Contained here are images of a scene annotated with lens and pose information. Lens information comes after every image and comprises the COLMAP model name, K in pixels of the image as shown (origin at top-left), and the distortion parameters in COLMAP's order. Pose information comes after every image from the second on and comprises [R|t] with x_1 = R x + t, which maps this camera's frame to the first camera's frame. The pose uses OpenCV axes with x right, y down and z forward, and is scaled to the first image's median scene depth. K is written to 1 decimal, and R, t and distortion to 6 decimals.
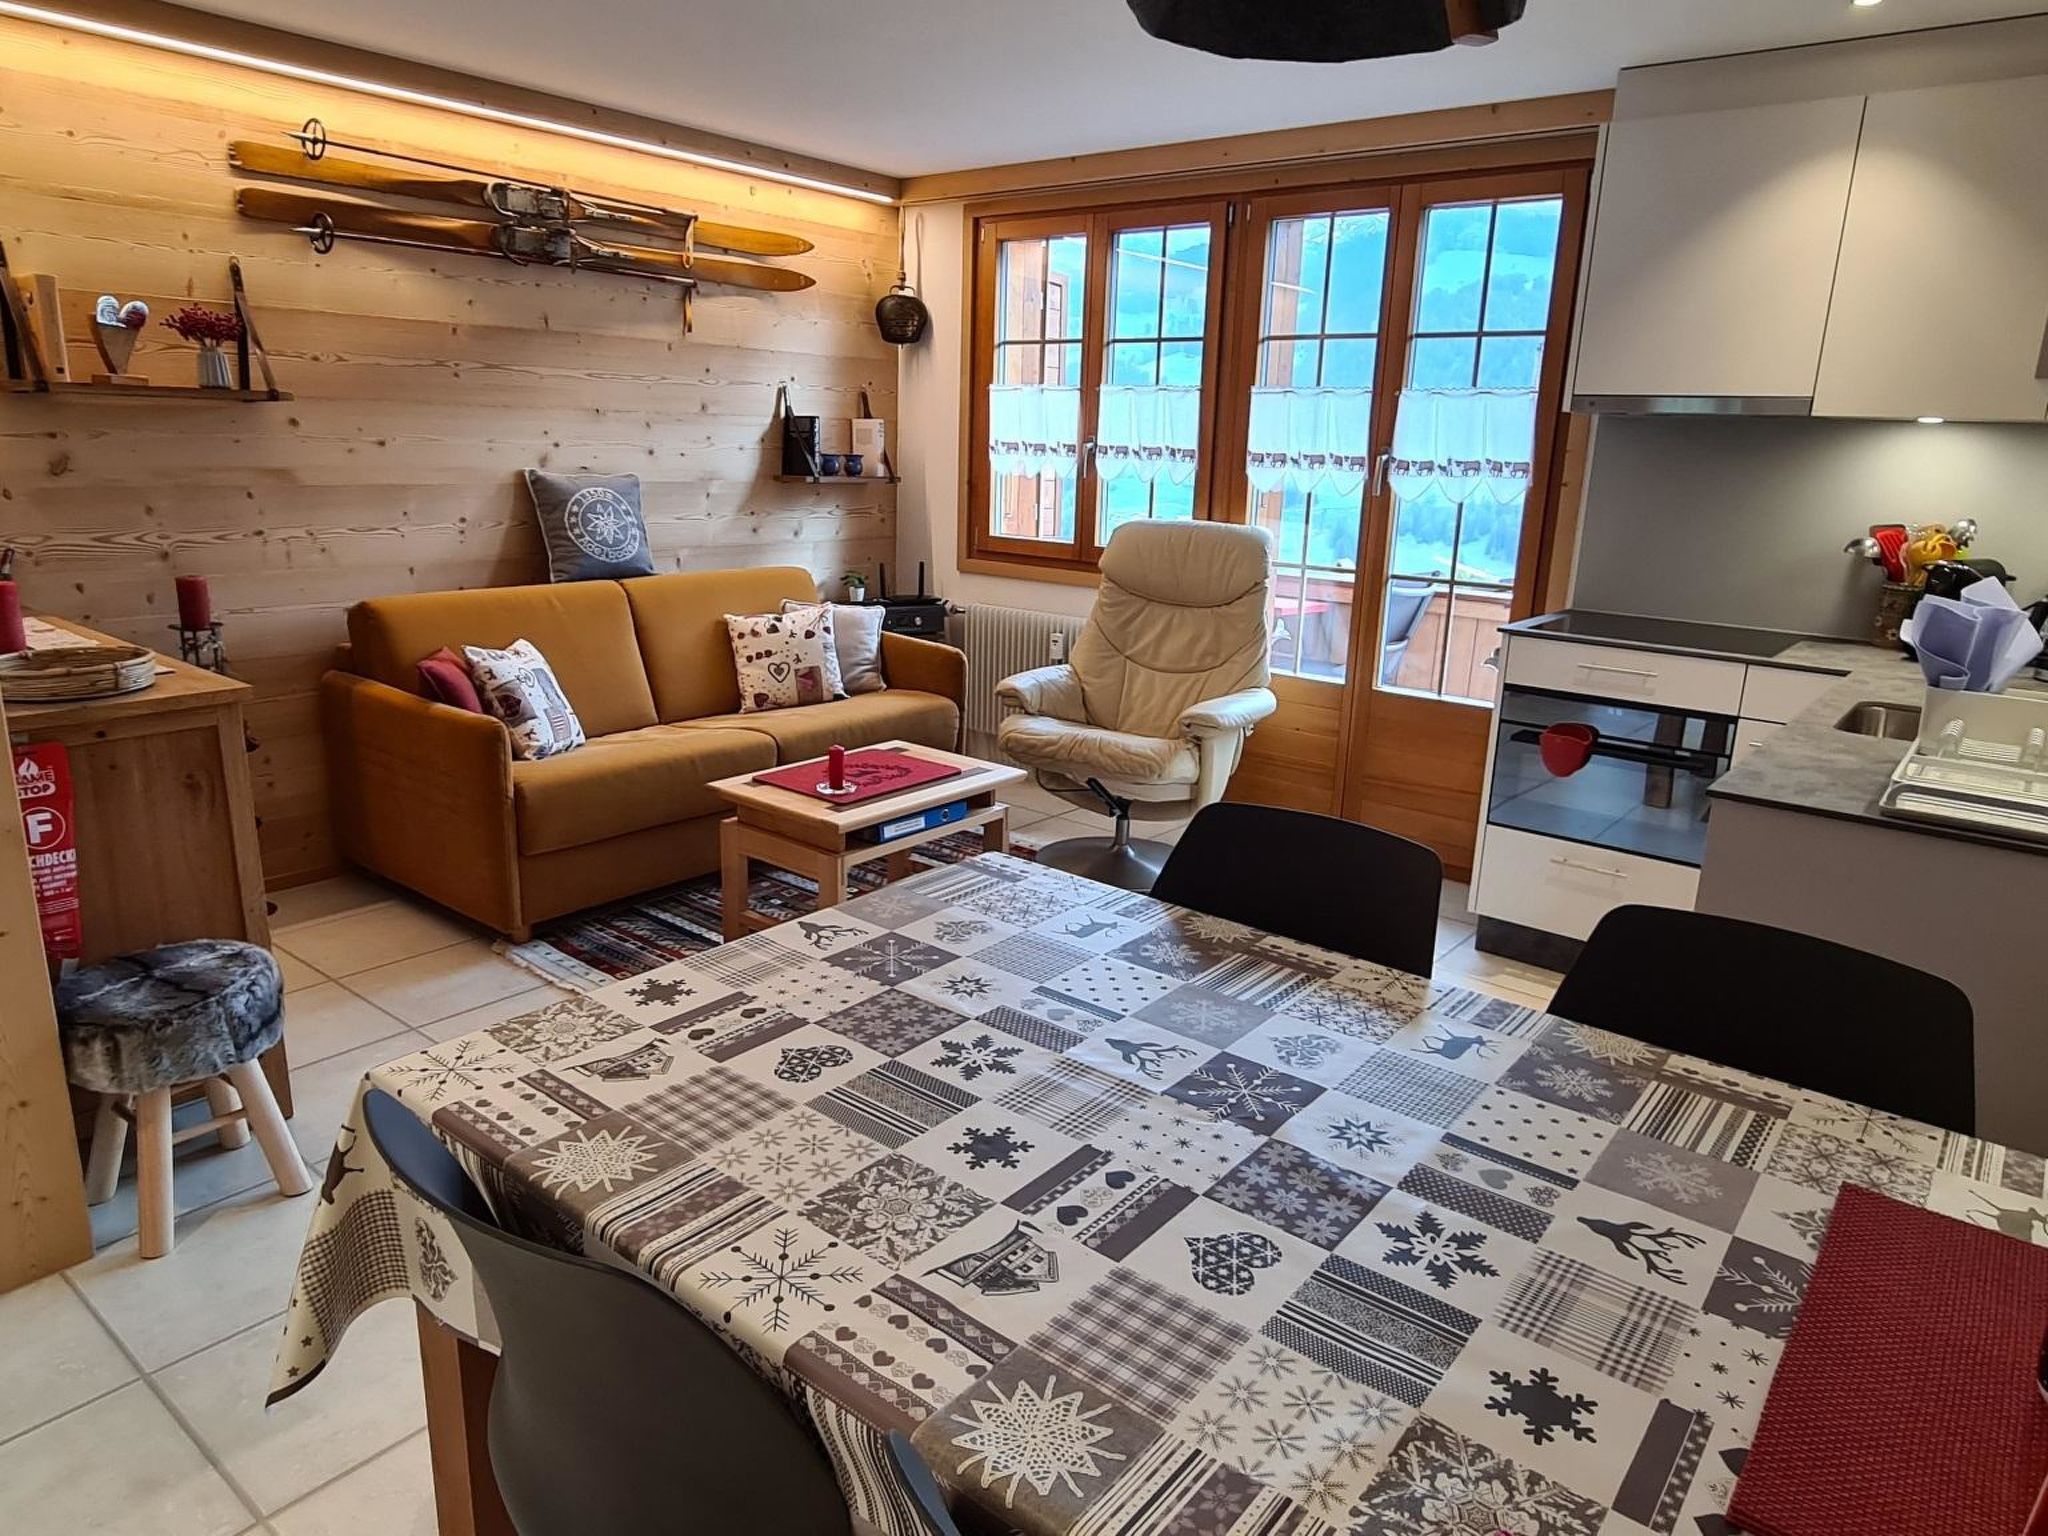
lens RADIAL K [[1297.8, 0, 1024.0], [0, 1297.8, 768.0], [0, 0, 1]] dist [-0.001090, -0.000888]
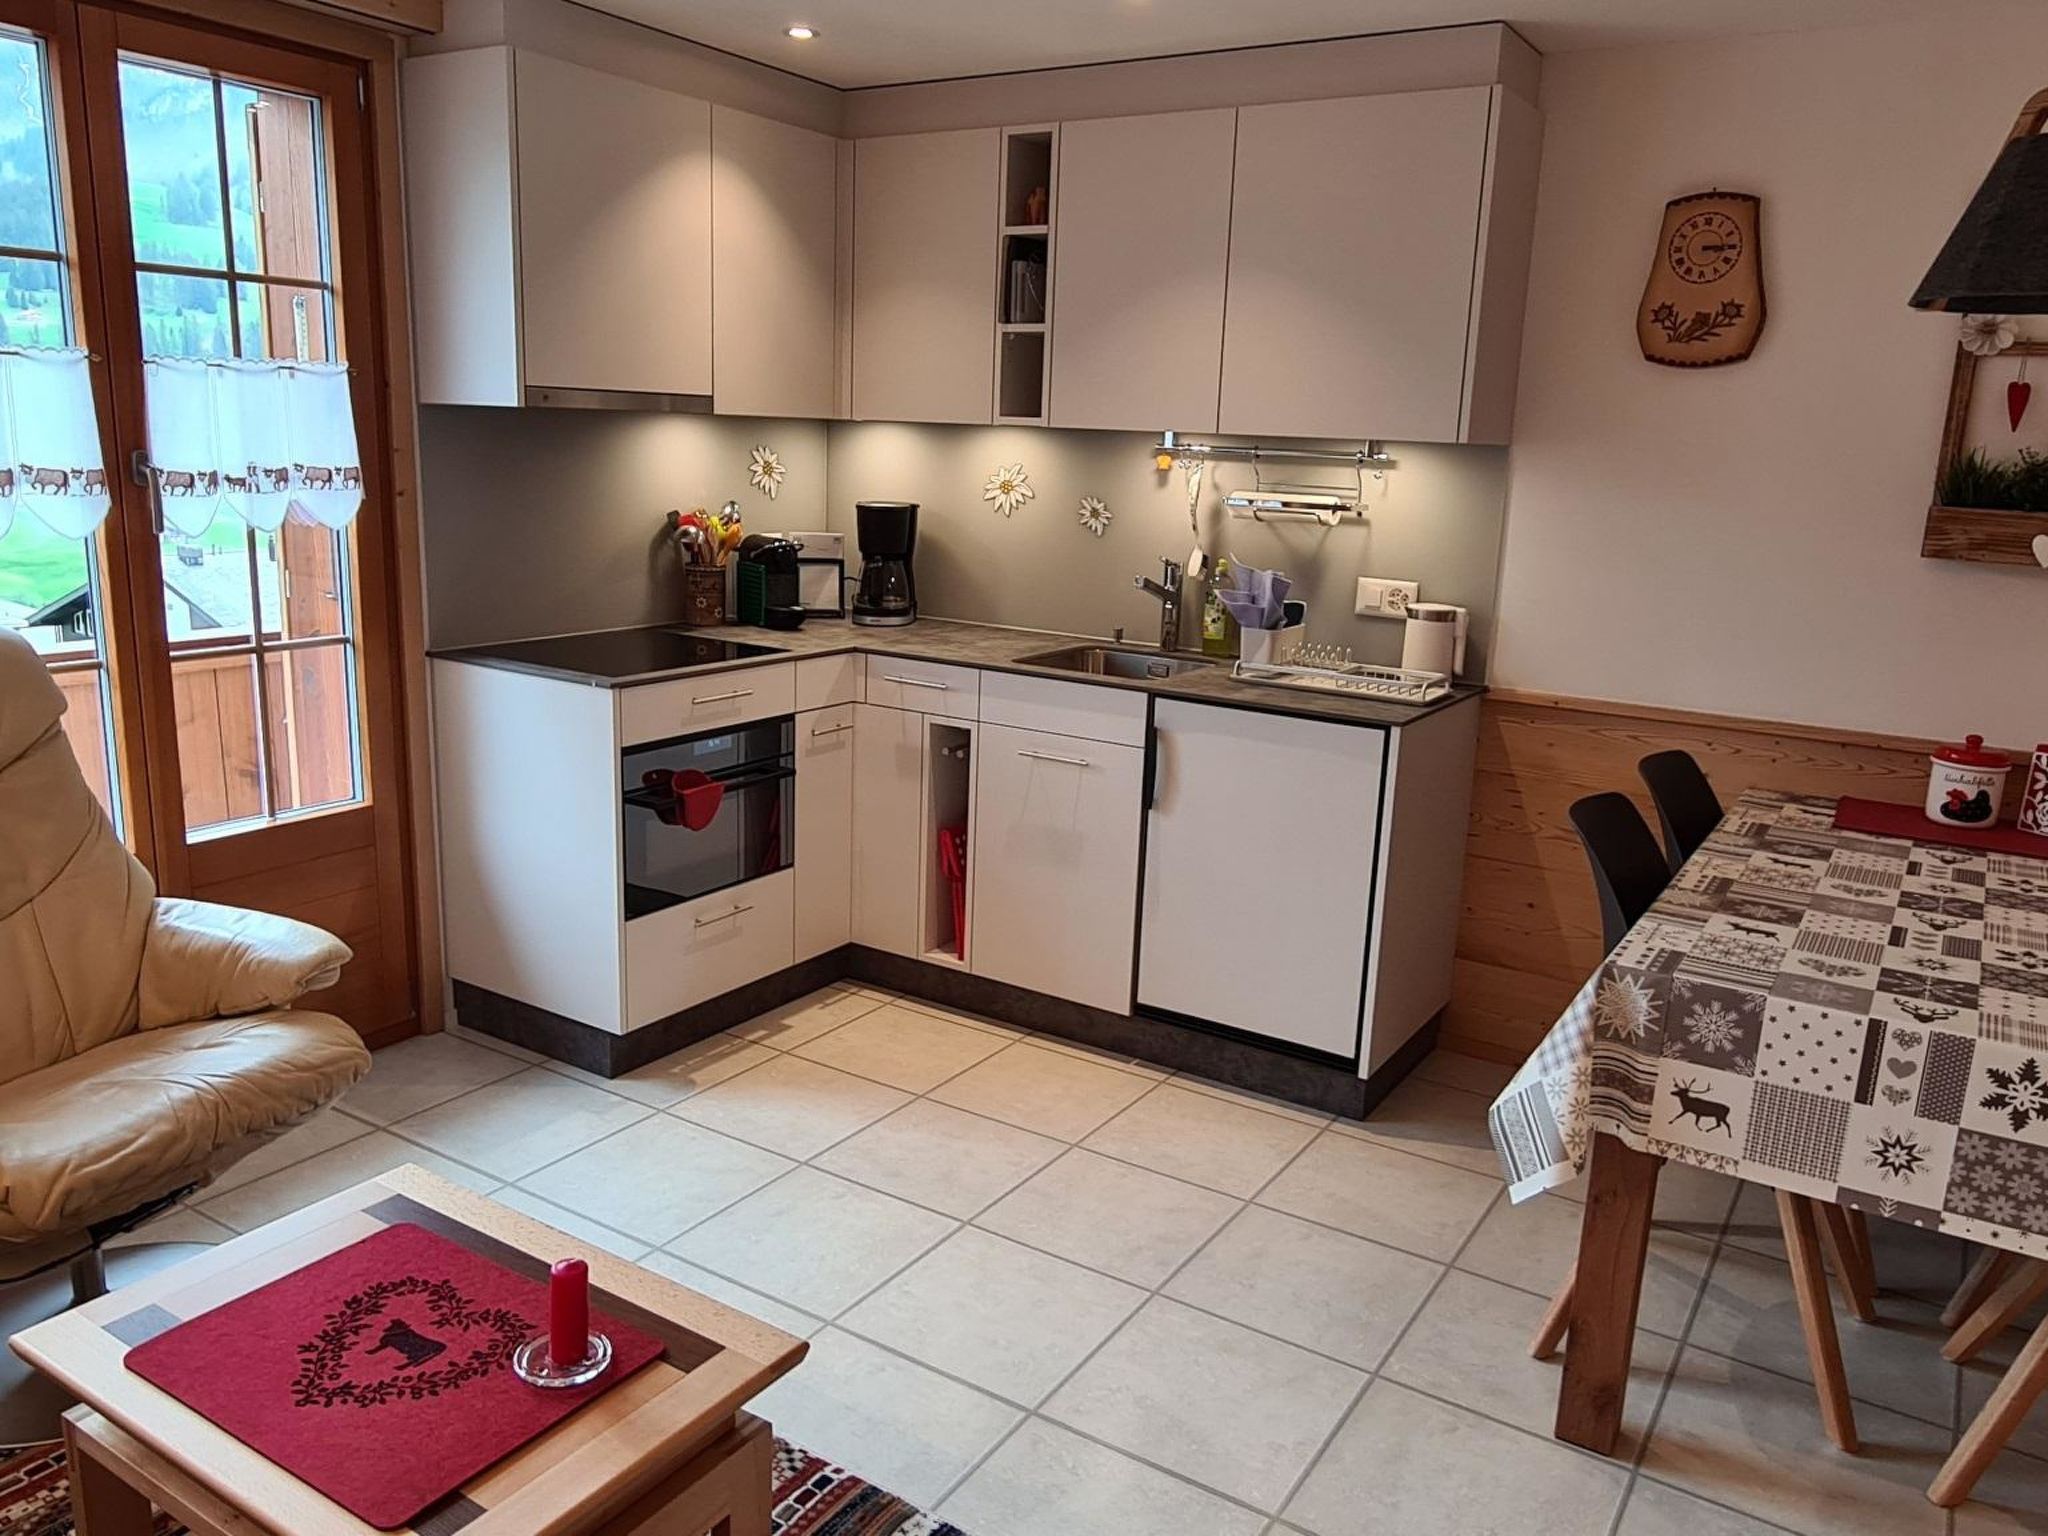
lens RADIAL K [[1519.7, 0, 1024.0], [0, 1519.7, 768.0], [0, 0, 1]] dist [0.003342, 0.001786]
pose [[-0.112589, -0.255473, 0.960238, -0.504052], [0.208073, 0.938896, 0.274191, -0.231256], [-0.971612, 0.230670, -0.052552, 0.717135]]
